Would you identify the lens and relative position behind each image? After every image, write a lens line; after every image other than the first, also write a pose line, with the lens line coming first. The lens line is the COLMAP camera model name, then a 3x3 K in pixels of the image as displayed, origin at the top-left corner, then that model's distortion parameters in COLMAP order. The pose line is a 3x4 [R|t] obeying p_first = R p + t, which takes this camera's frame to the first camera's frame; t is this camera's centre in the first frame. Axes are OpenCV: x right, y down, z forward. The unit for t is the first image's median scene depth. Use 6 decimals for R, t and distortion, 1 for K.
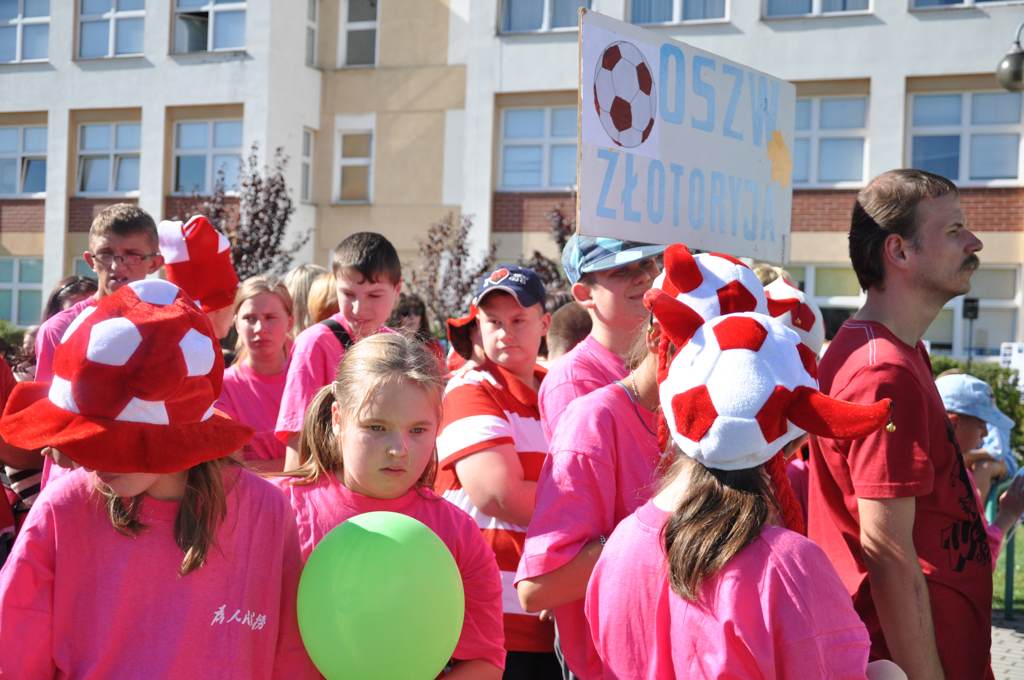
lens RADIAL K [[1388.0, 0, 512.0], [0, 1388.0, 340.0], [0, 0, 1]] dist [0.010061, 0.046254]
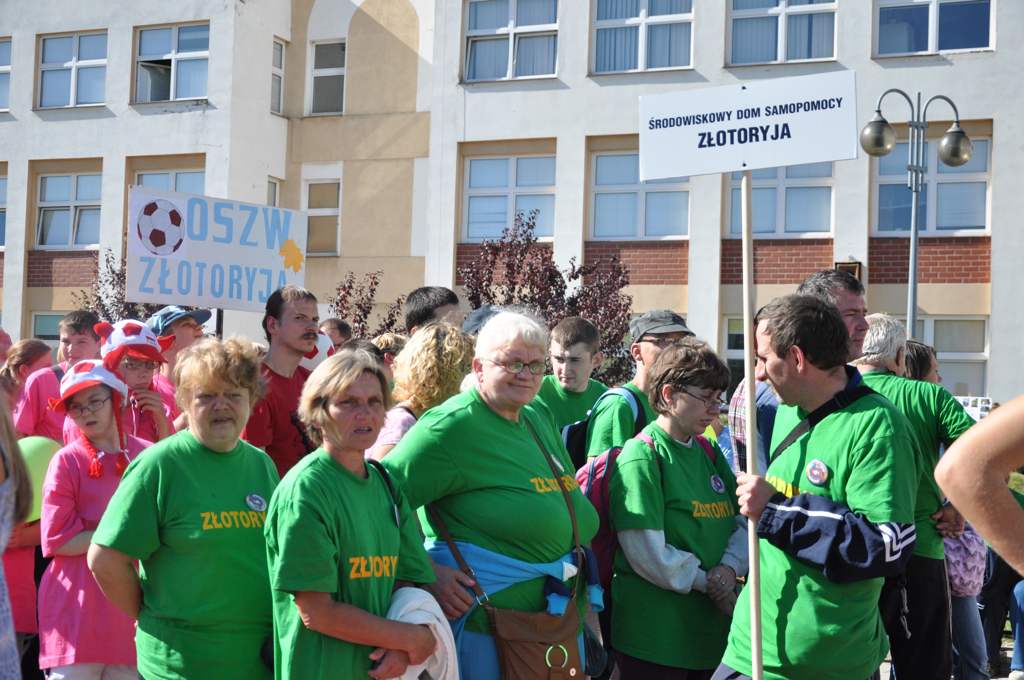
lens RADIAL K [[1593.8, 0, 512.0], [0, 1593.8, 340.0], [0, 0, 1]] dist [-0.002653, 0.078298]
pose [[0.999525, -0.003177, -0.030638, 0.053287], [0.001926, 0.999168, -0.040750, 0.005646], [0.030742, 0.040671, 0.998700, -0.097986]]
